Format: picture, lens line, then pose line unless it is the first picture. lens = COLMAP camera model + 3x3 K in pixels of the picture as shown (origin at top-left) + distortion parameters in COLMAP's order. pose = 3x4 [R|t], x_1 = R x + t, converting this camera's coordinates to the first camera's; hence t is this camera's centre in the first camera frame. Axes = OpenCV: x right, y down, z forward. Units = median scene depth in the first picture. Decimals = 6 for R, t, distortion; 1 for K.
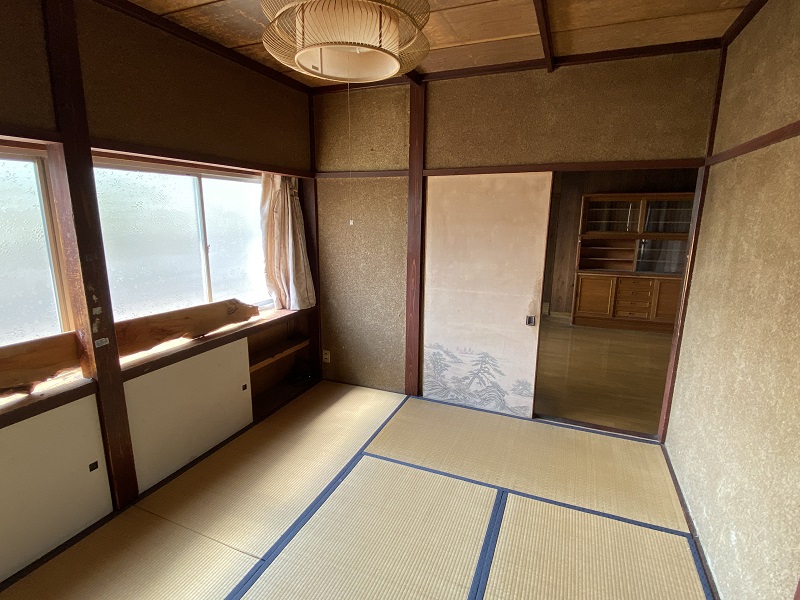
lens RADIAL K [[415.7, 0, 398.7], [0, 415.7, 299.8], [0, 0, 1]] dist [-0.000535, -0.000444]
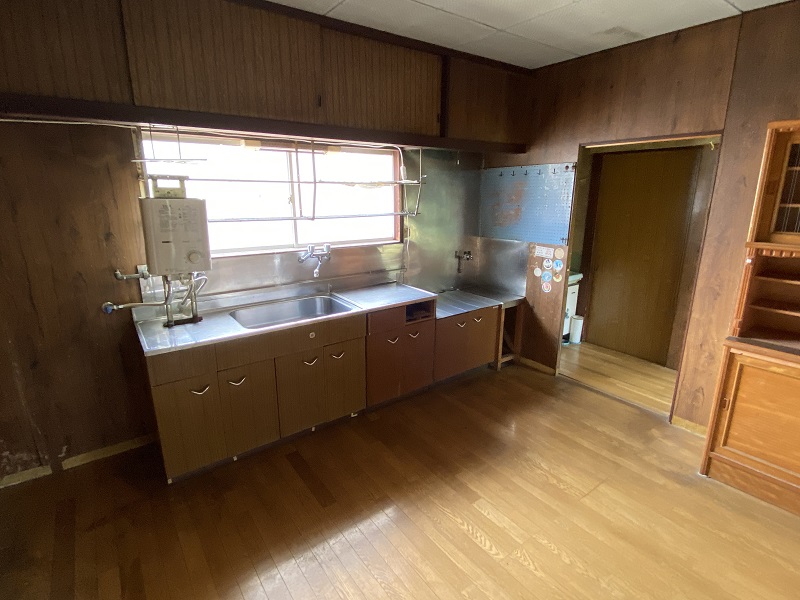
lens RADIAL K [[415.7, 0, 401.2], [0, 415.7, 296.6], [0, 0, 1]] dist [-0.000535, -0.000444]
pose [[0.863592, 0.123901, -0.488730, 0.352234], [-0.108975, 0.992292, 0.059001, -0.097689], [0.492273, 0.002307, 0.870438, 0.539419]]
